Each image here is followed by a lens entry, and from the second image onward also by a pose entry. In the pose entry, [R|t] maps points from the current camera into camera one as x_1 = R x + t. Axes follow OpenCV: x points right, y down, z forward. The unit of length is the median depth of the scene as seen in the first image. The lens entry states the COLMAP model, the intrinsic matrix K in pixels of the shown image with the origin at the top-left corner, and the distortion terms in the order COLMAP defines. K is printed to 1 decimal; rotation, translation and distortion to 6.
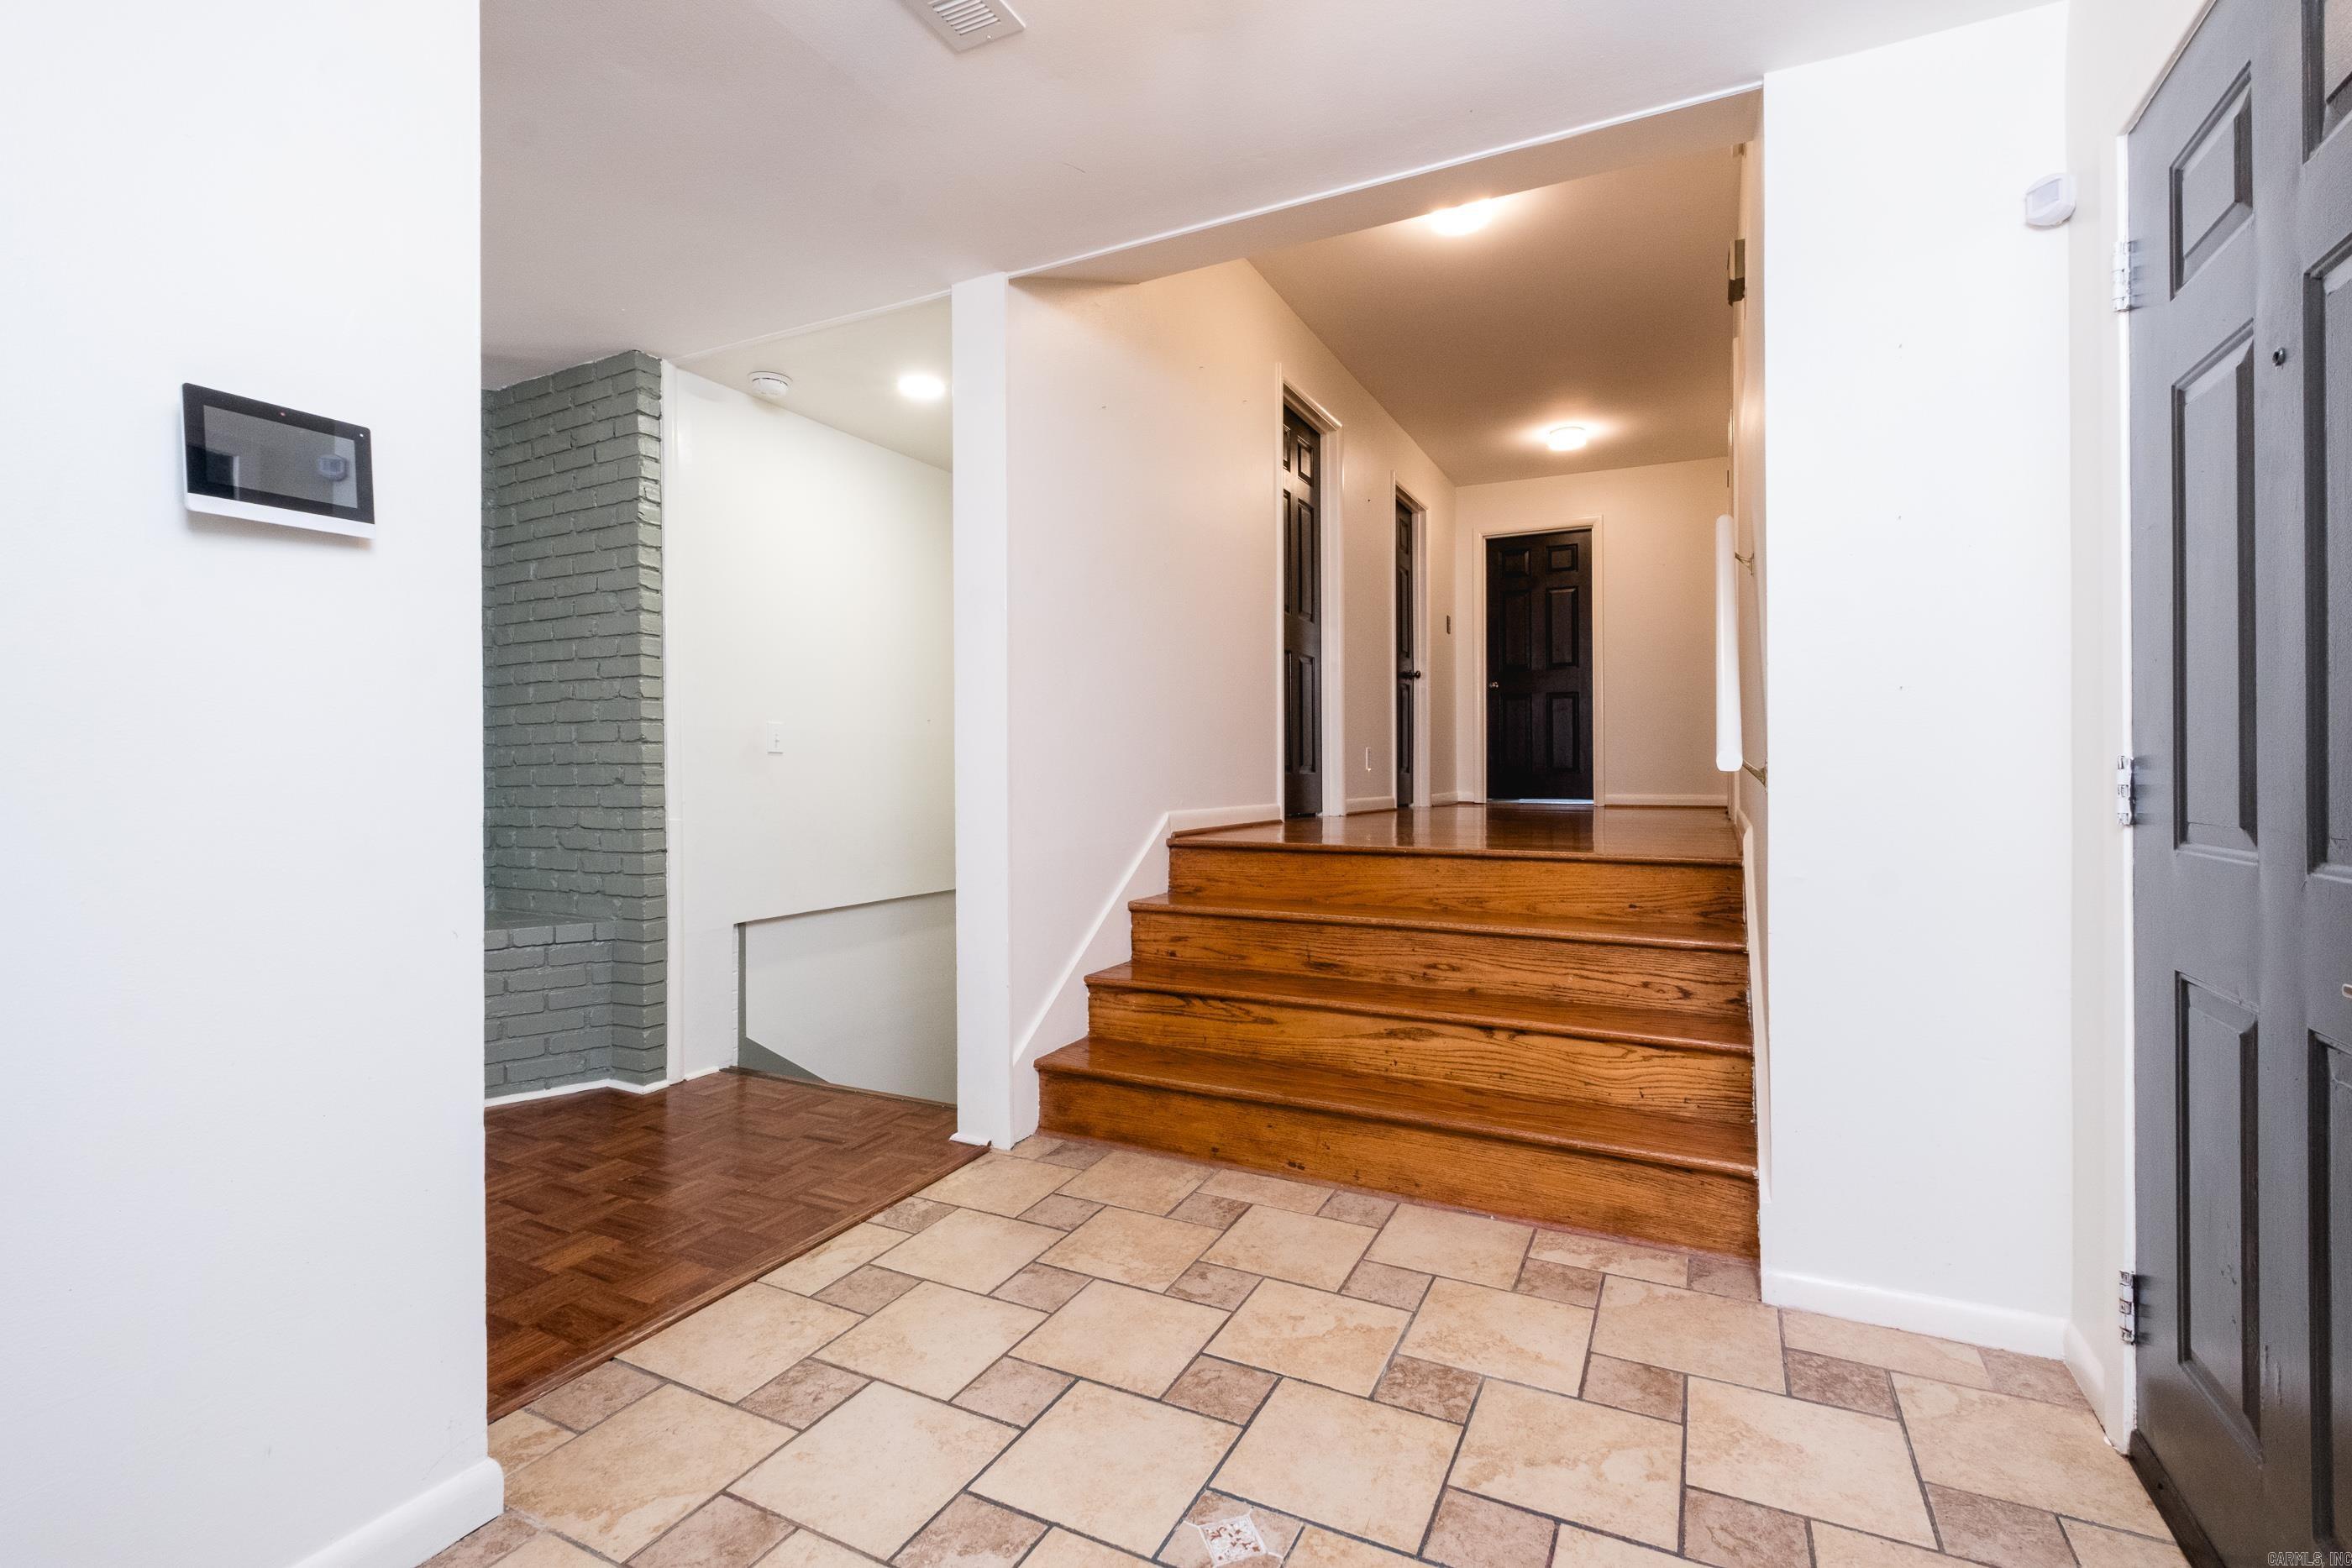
lens RADIAL K [[1062.2, 0, 1176.0], [0, 1062.2, 784.0], [0, 0, 1]] dist [-0.000112, -0.000019]
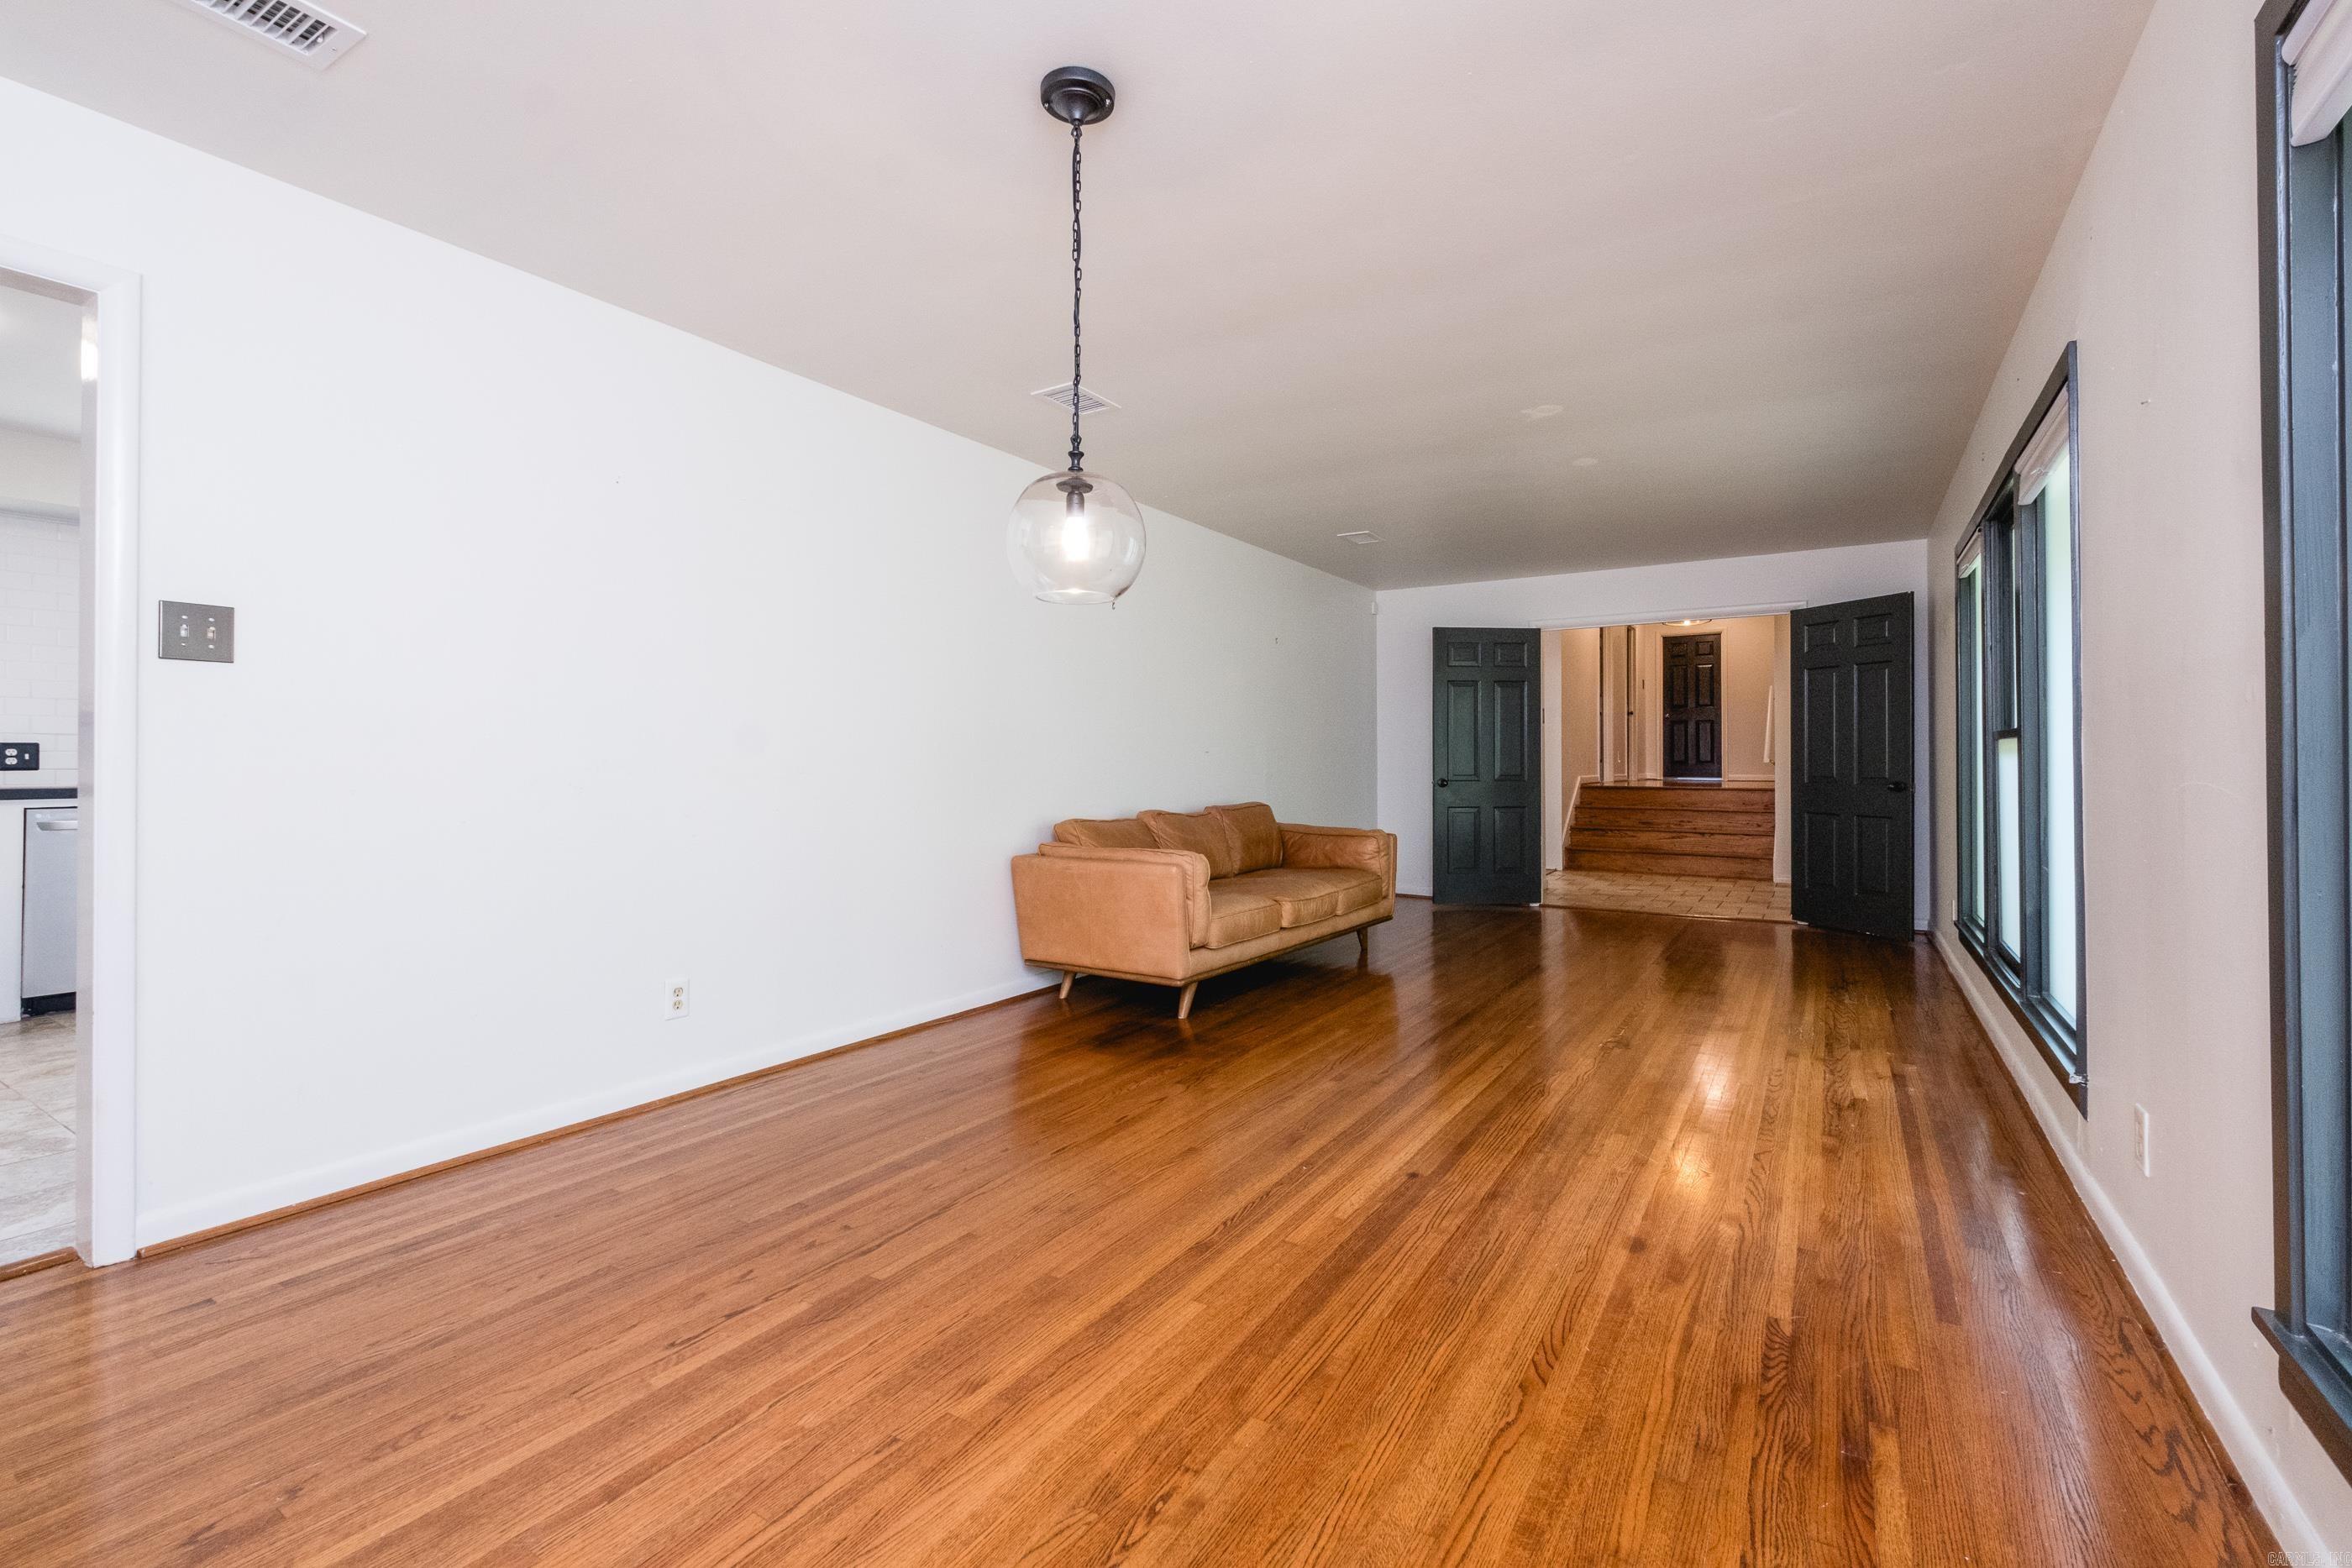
lens RADIAL K [[1062.2, 0, 1176.0], [0, 1062.2, 784.0], [0, 0, 1]] dist [-0.000112, -0.000019]
pose [[0.996151, -0.003667, -0.087577, -0.404600], [0.004171, 0.999976, 0.005574, 0.010304], [0.087554, -0.005918, 0.996142, -0.952277]]
